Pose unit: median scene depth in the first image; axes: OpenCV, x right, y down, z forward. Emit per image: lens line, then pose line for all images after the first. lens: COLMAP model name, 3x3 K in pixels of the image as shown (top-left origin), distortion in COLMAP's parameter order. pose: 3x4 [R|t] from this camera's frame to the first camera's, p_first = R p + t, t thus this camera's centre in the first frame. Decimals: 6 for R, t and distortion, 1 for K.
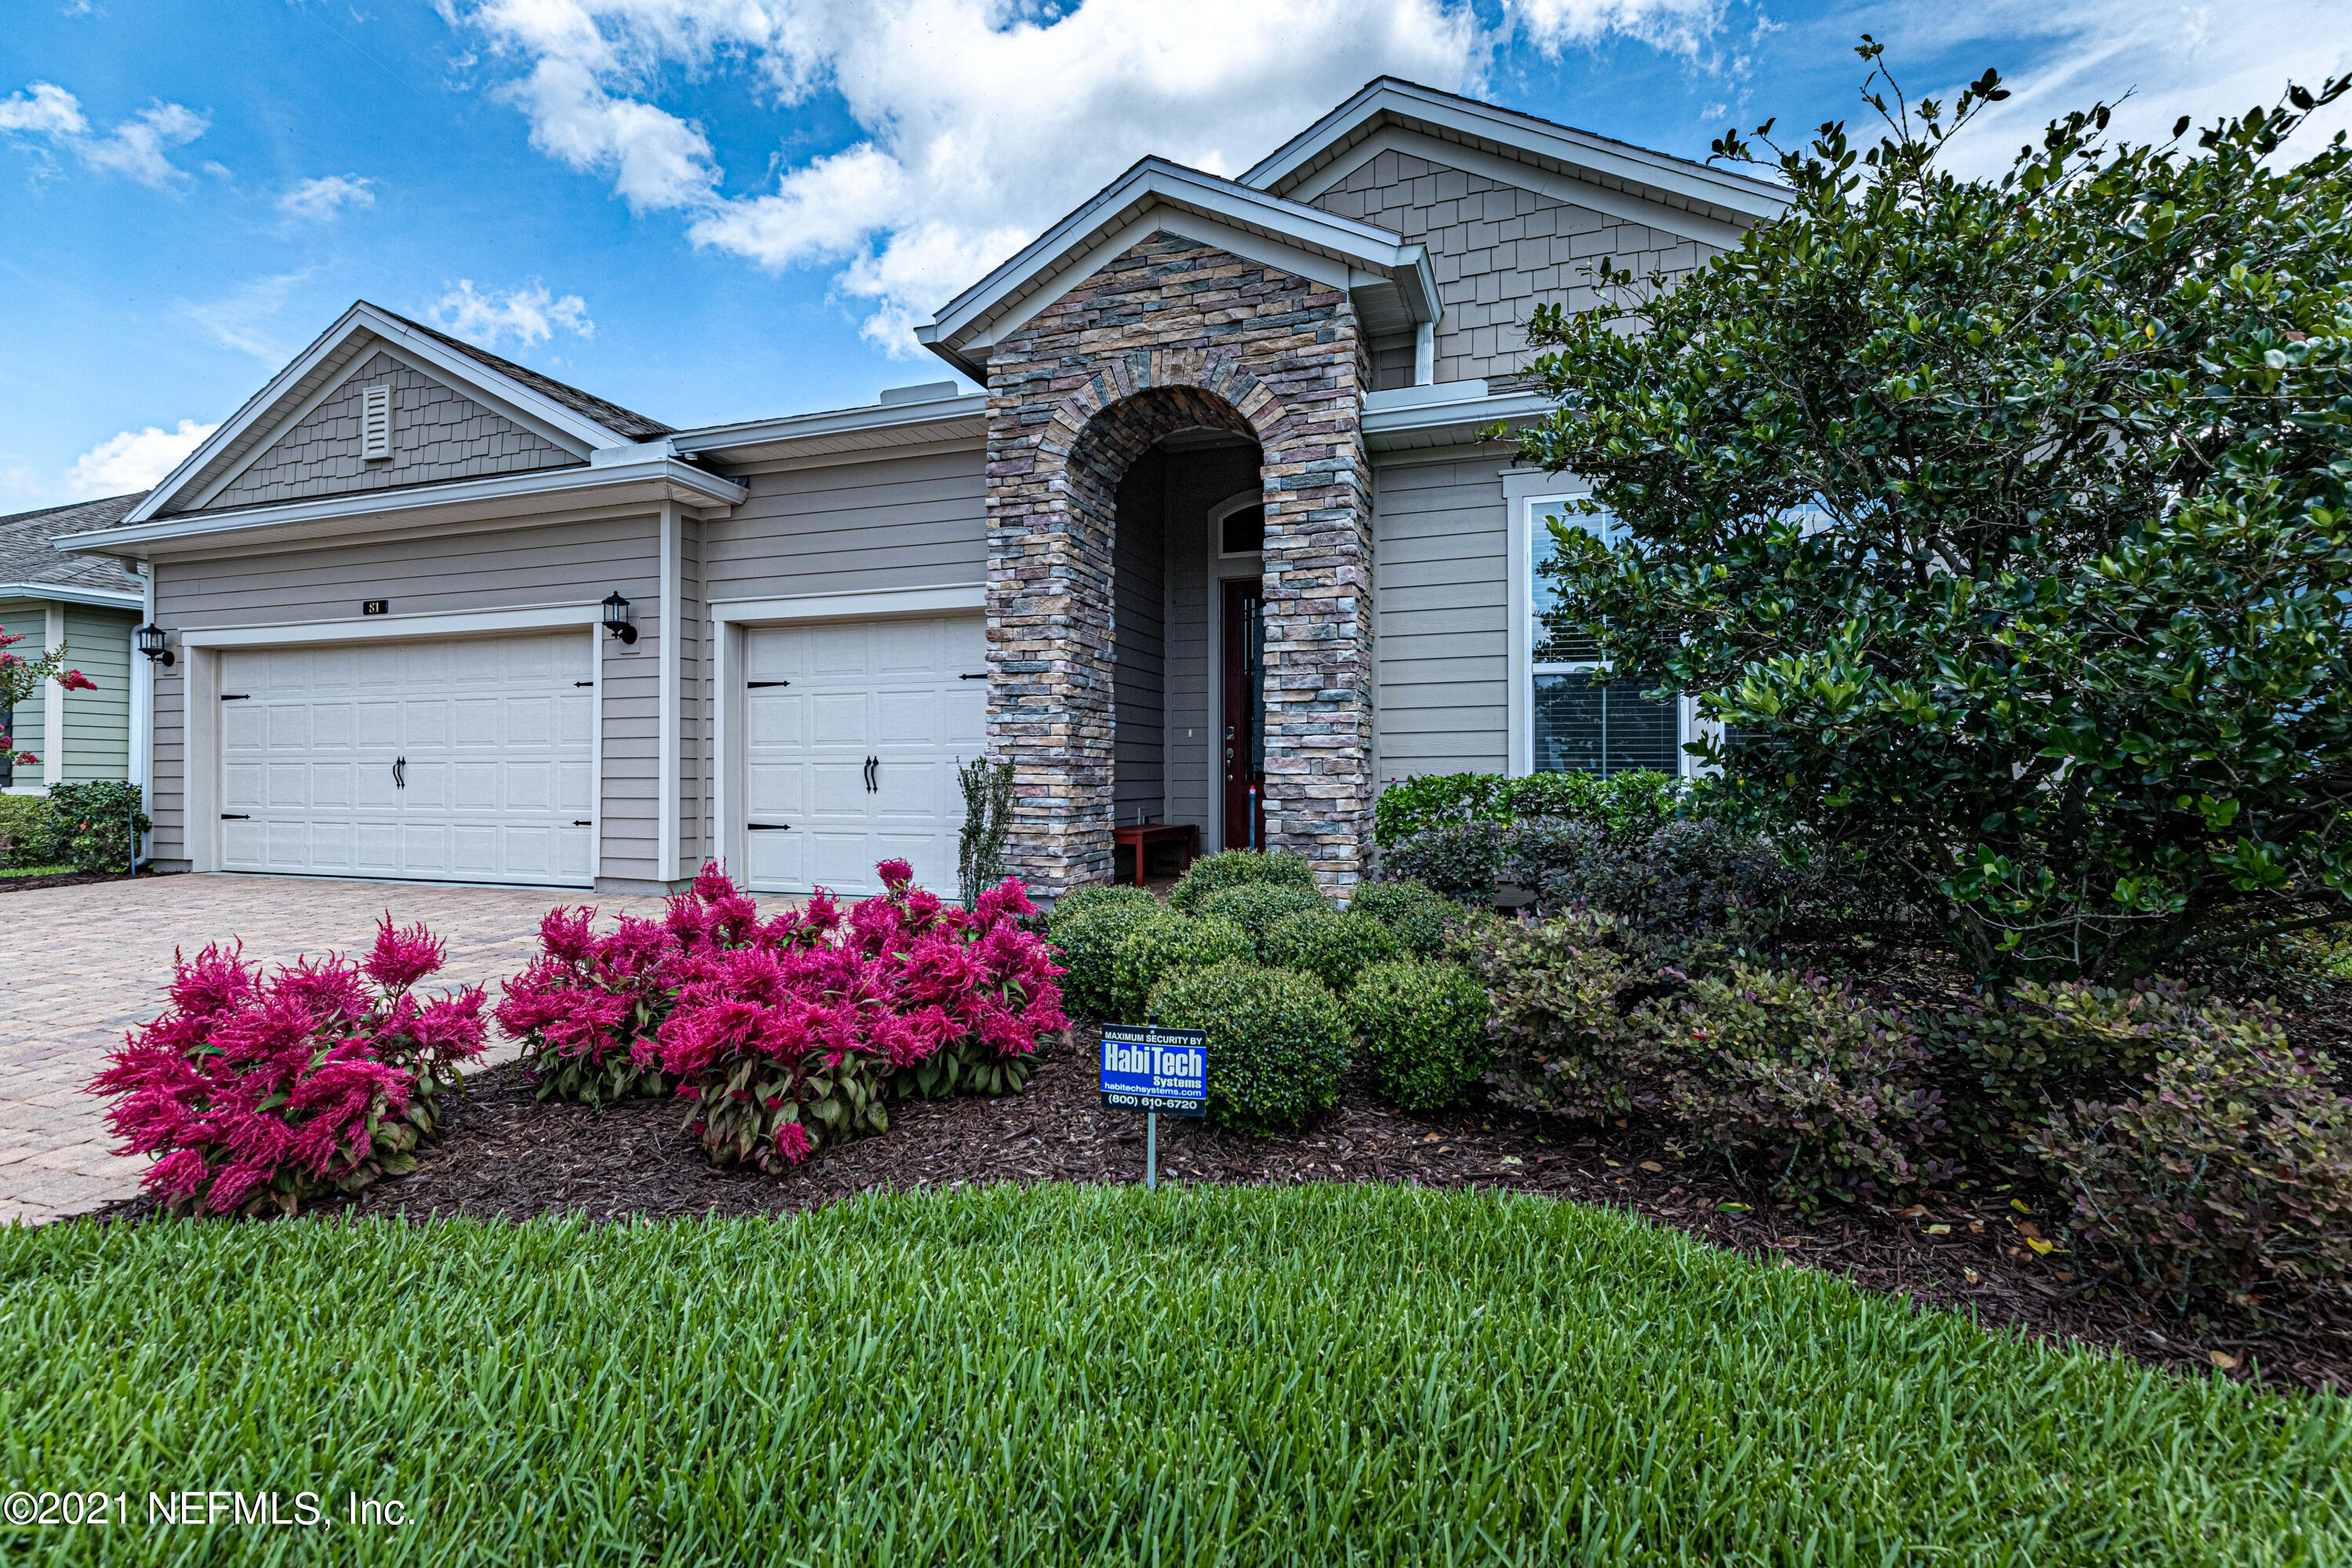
lens RADIAL K [[1069.3, 0, 1168.4], [0, 1069.3, 771.7], [0, 0, 1]] dist [0.001525, -0.001088]
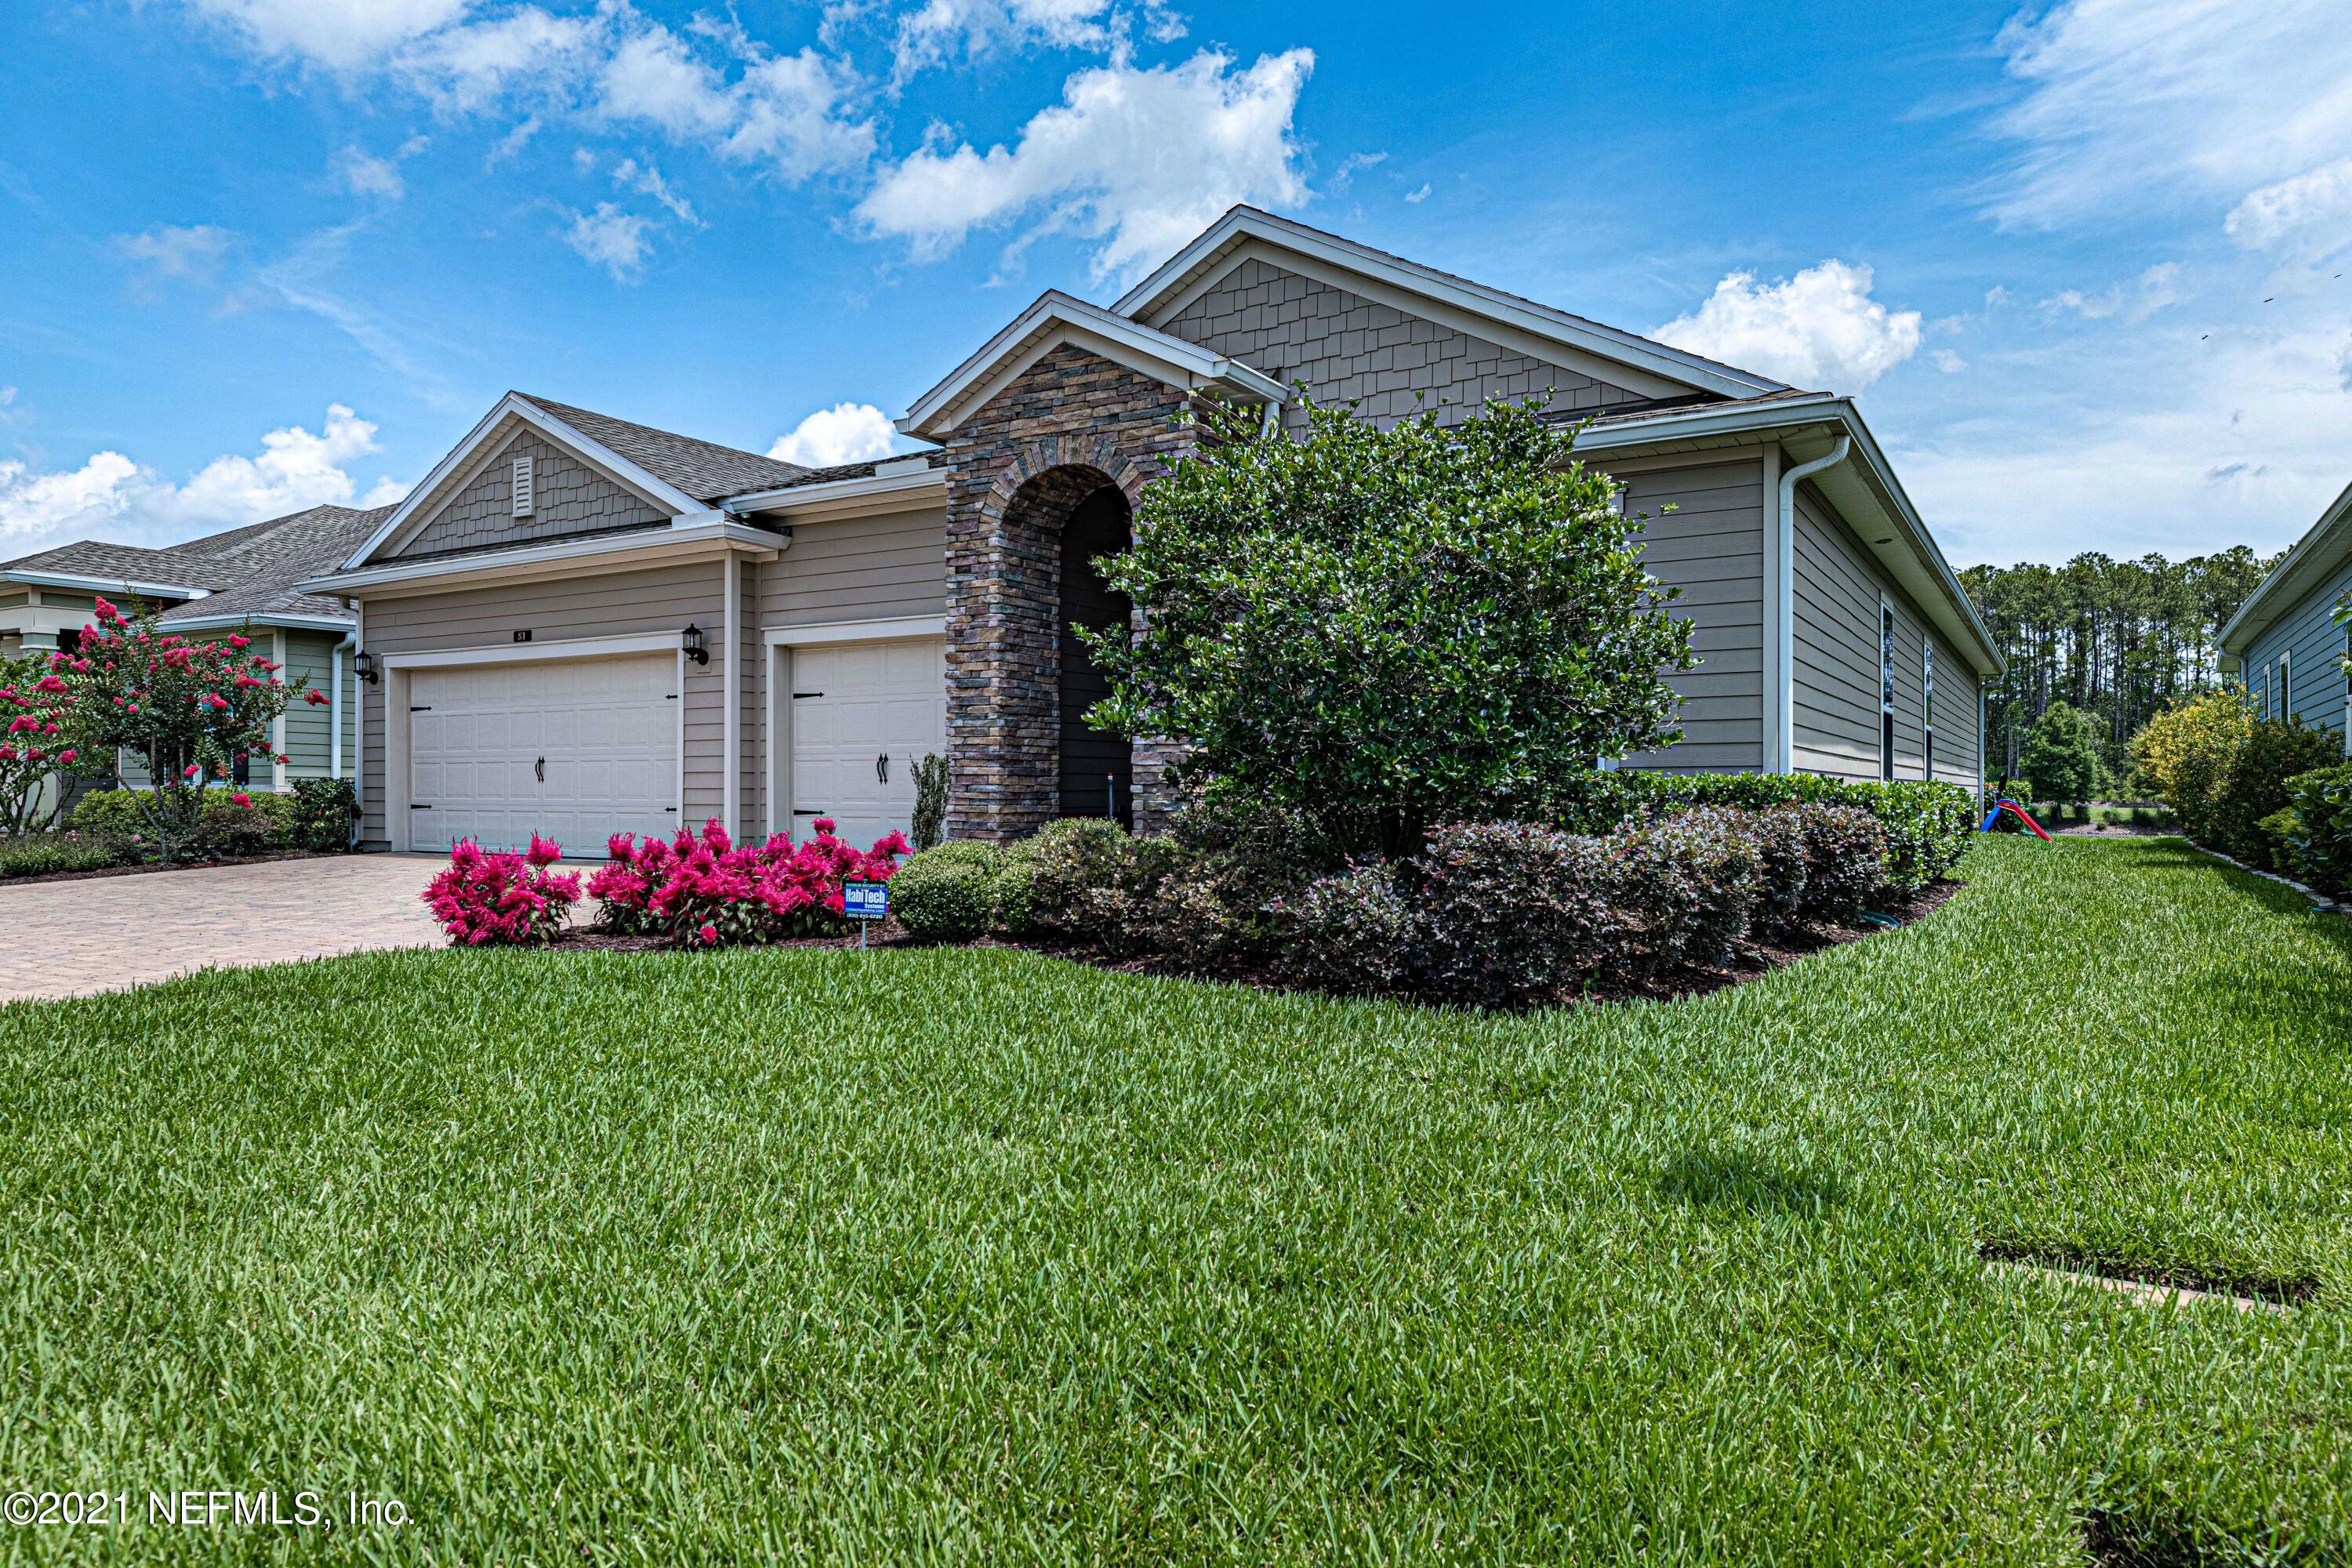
lens RADIAL K [[1453.5, 0, 1175.4], [0, 1453.5, 783.5], [0, 0, 1]] dist [-0.002368, 0.000951]
pose [[0.978019, -0.000455, -0.208515, 0.469433], [0.000984, 0.999997, 0.002435, 0.018495], [0.208514, -0.002586, 0.978016, -0.656893]]
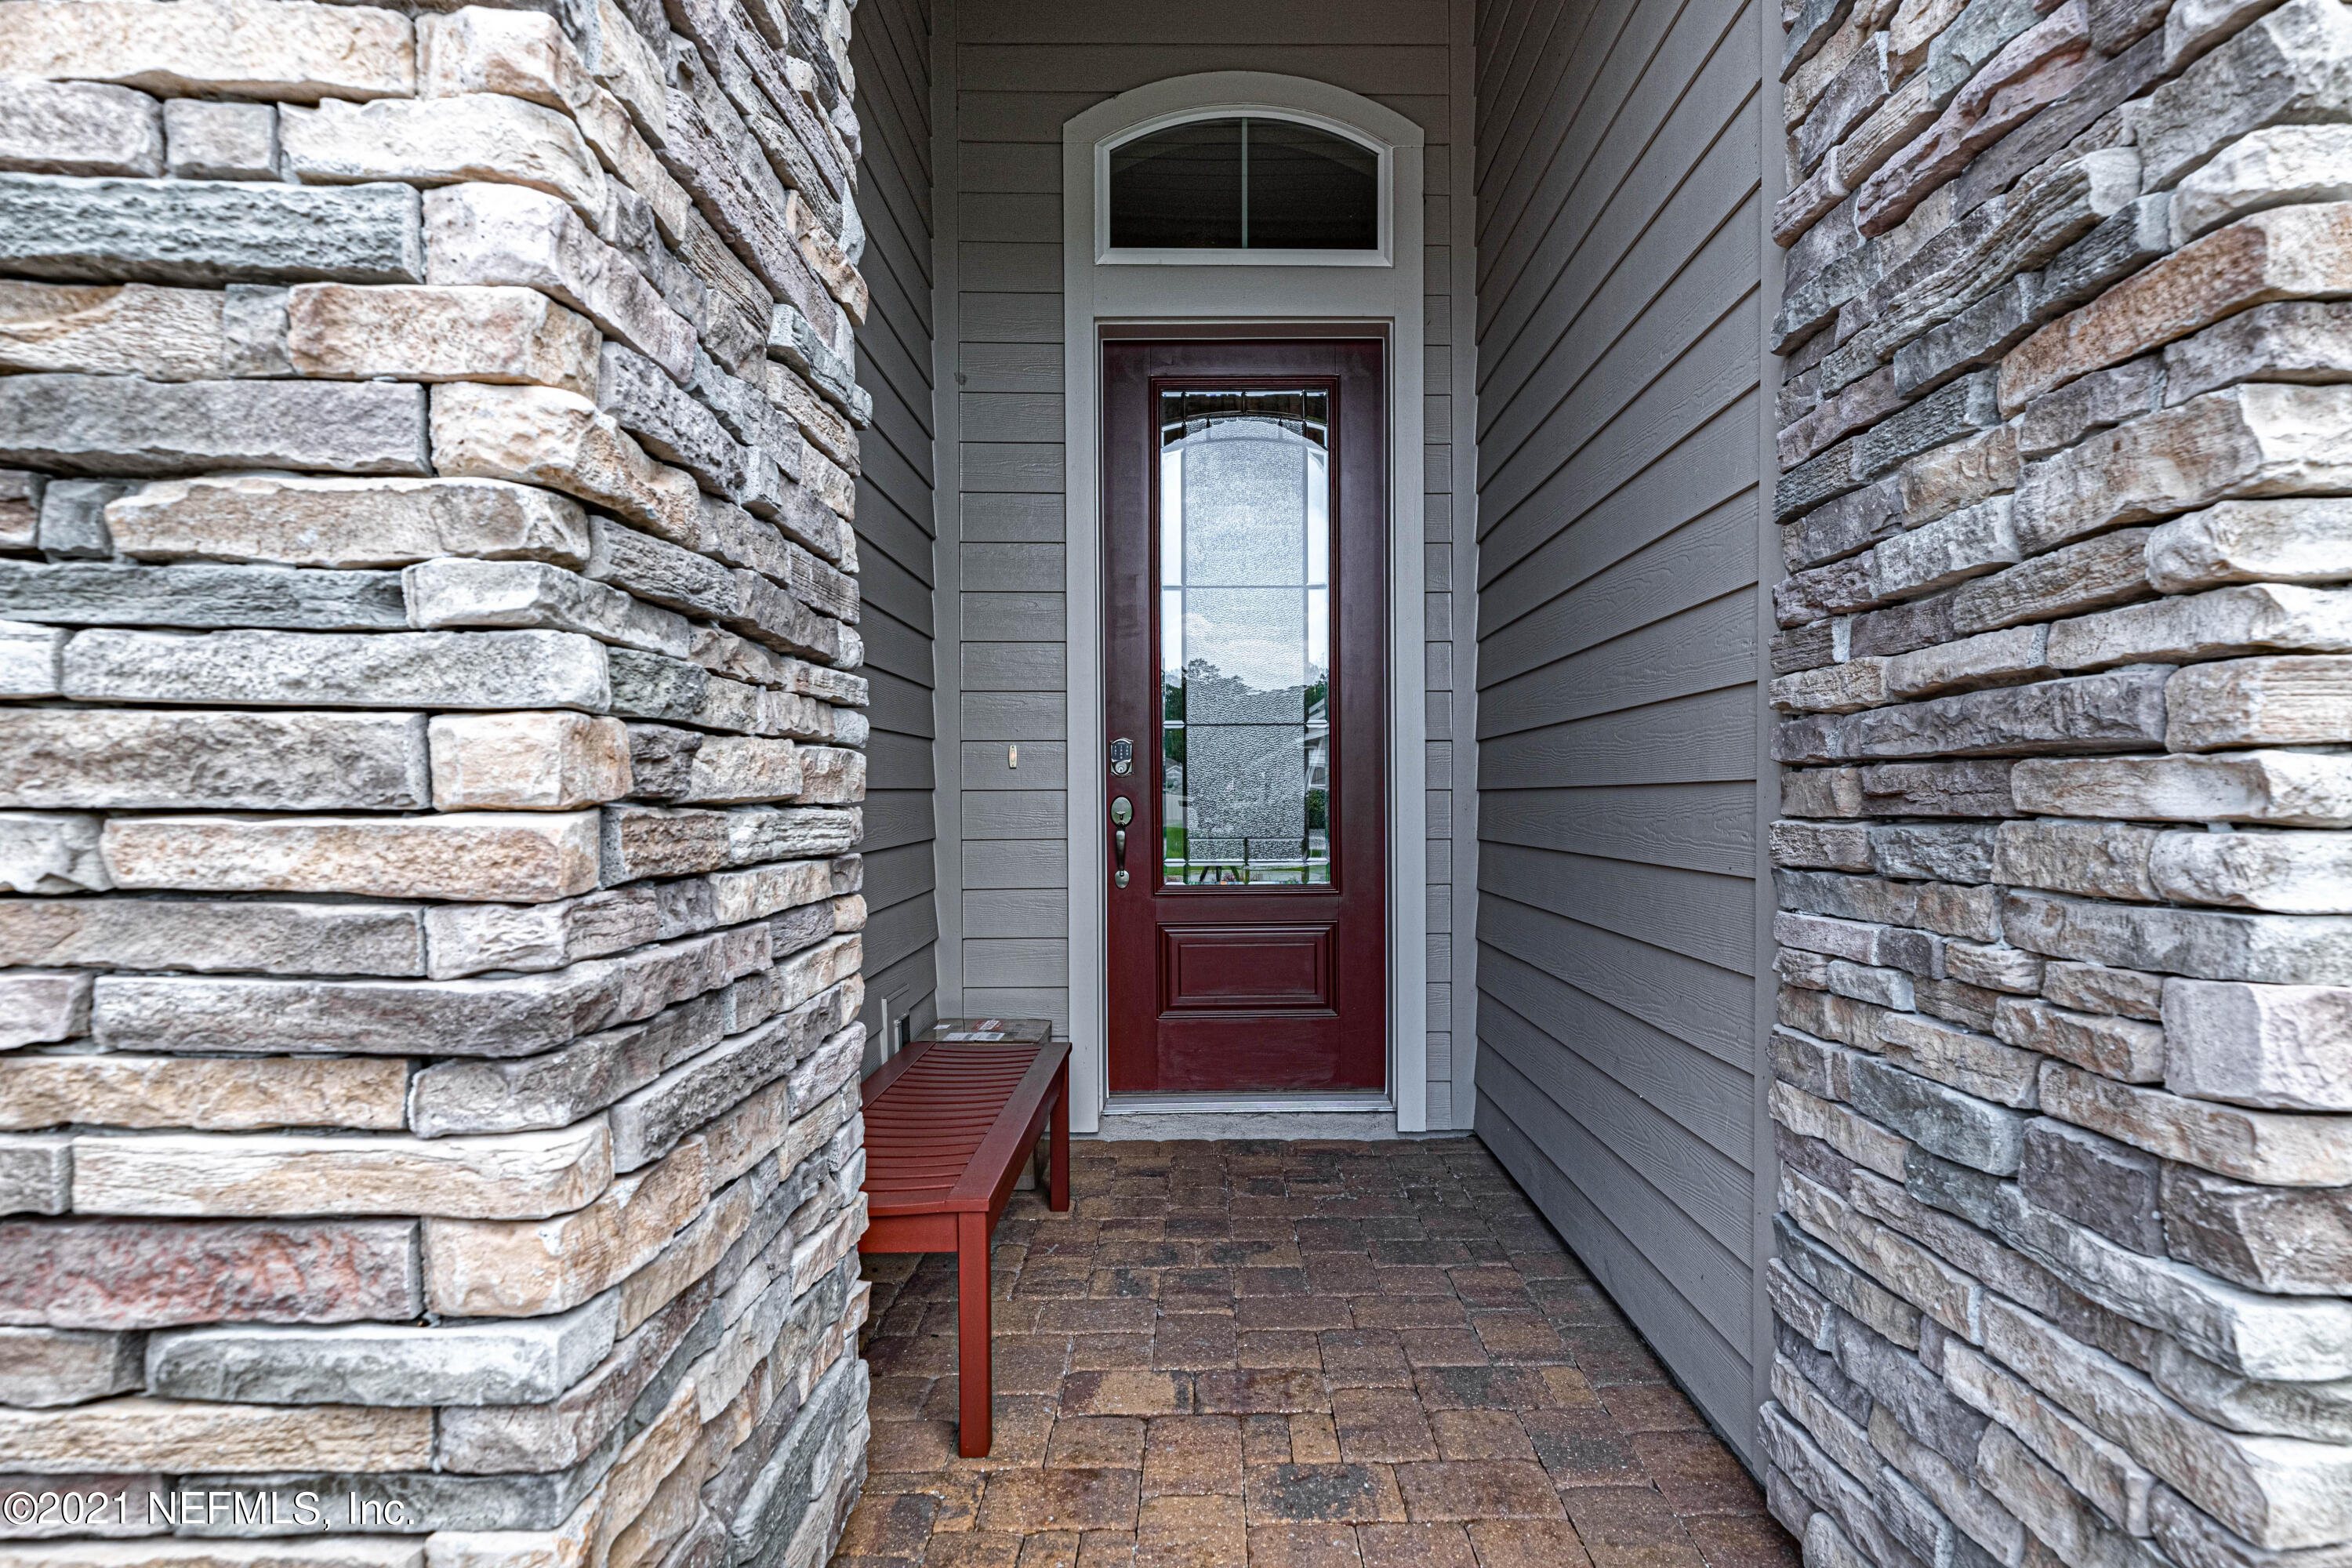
lens RADIAL K [[1158.5, 0, 1195.8], [0, 1158.5, 808.2], [0, 0, 1]] dist [0.004413, 0.000444]
pose [[0.938537, -0.009006, 0.345060, -0.074176], [0.000497, 0.999694, 0.024741, -0.037236], [-0.345177, -0.023048, 0.938255, 0.842811]]
